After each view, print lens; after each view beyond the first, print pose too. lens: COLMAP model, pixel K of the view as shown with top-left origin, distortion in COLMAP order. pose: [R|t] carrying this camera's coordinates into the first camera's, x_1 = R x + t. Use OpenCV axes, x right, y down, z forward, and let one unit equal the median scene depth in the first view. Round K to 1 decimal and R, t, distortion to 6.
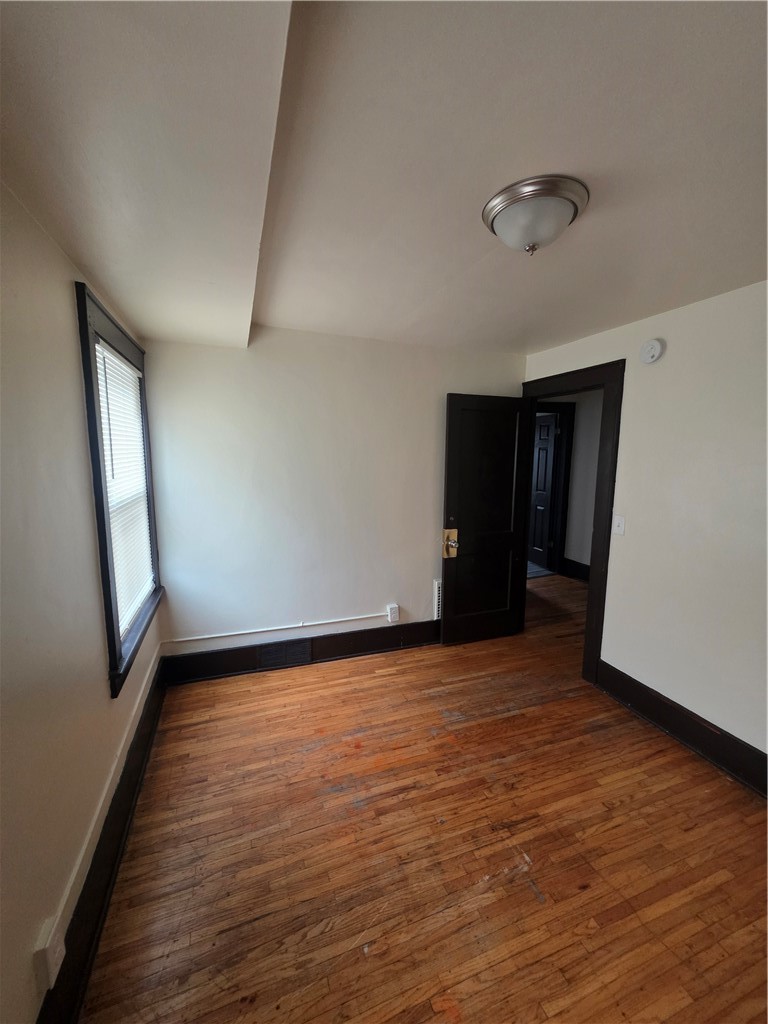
lens RADIAL K [[410.3, 0, 386.6], [0, 410.3, 512.6], [0, 0, 1]] dist [0.002790, 0.000308]
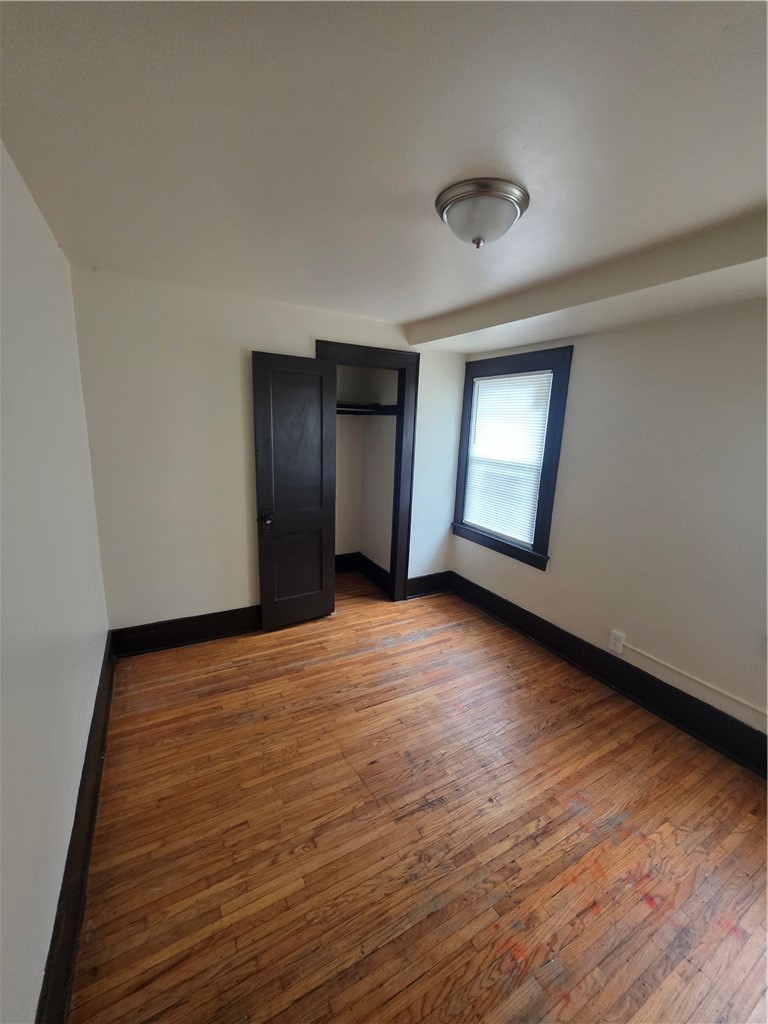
lens RADIAL K [[410.3, 0, 389.4], [0, 410.3, 506.8], [0, 0, 1]] dist [0.002790, 0.000308]
pose [[-0.985737, -0.021593, -0.166902, 0.514788], [-0.076794, 0.940178, 0.331916, -0.221795], [0.149750, 0.339998, -0.928427, 1.506971]]
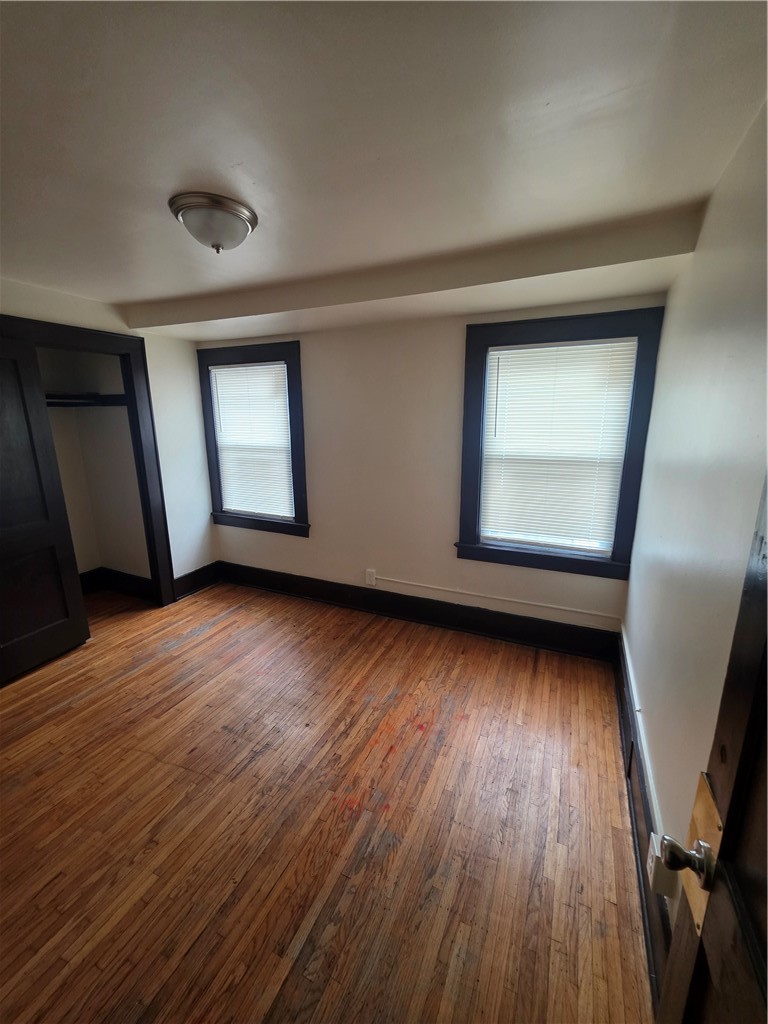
lens RADIAL K [[410.3, 0, 388.9], [0, 410.3, 508.4], [0, 0, 1]] dist [0.002790, 0.000308]
pose [[-0.704360, 0.146751, -0.694508, 0.652179], [-0.106575, 0.945443, 0.307861, -0.232748], [0.701796, 0.290863, -0.650293, 1.614230]]
